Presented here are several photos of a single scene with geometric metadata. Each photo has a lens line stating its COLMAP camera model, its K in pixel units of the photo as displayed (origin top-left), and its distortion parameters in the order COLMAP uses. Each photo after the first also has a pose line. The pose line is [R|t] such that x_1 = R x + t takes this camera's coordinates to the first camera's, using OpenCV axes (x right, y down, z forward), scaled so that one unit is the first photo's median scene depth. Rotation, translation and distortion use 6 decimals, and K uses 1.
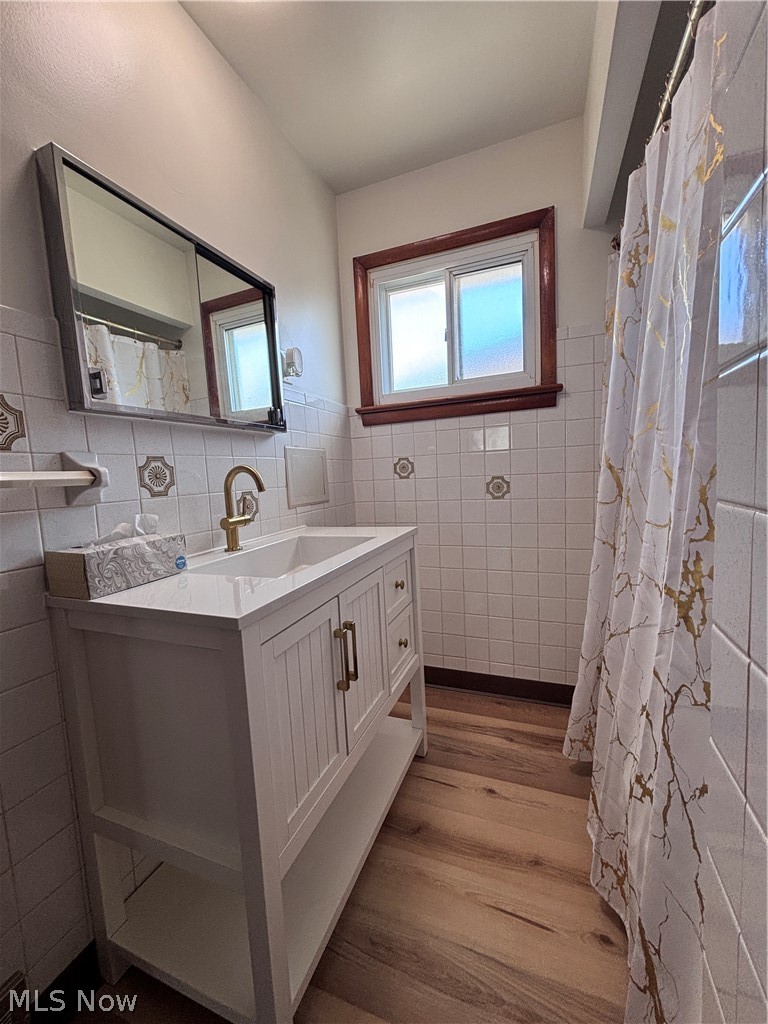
lens RADIAL K [[414.7, 0, 387.9], [0, 414.7, 515.2], [0, 0, 1]] dist [-0.001684, 0.000301]
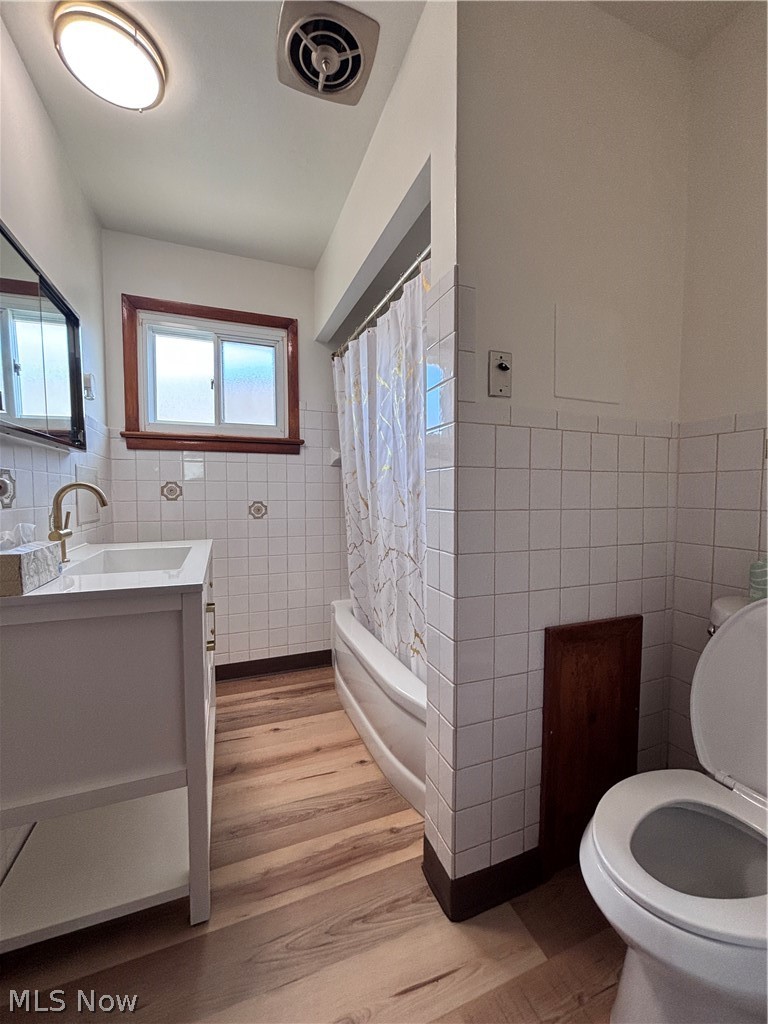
lens RADIAL K [[414.7, 0, 384.6], [0, 414.7, 512.3], [0, 0, 1]] dist [-0.001684, 0.000301]
pose [[0.739371, 0.020718, 0.672980, -0.327117], [0.029058, 0.997613, -0.062637, 0.034119], [-0.672671, 0.065867, 0.737004, -0.233745]]
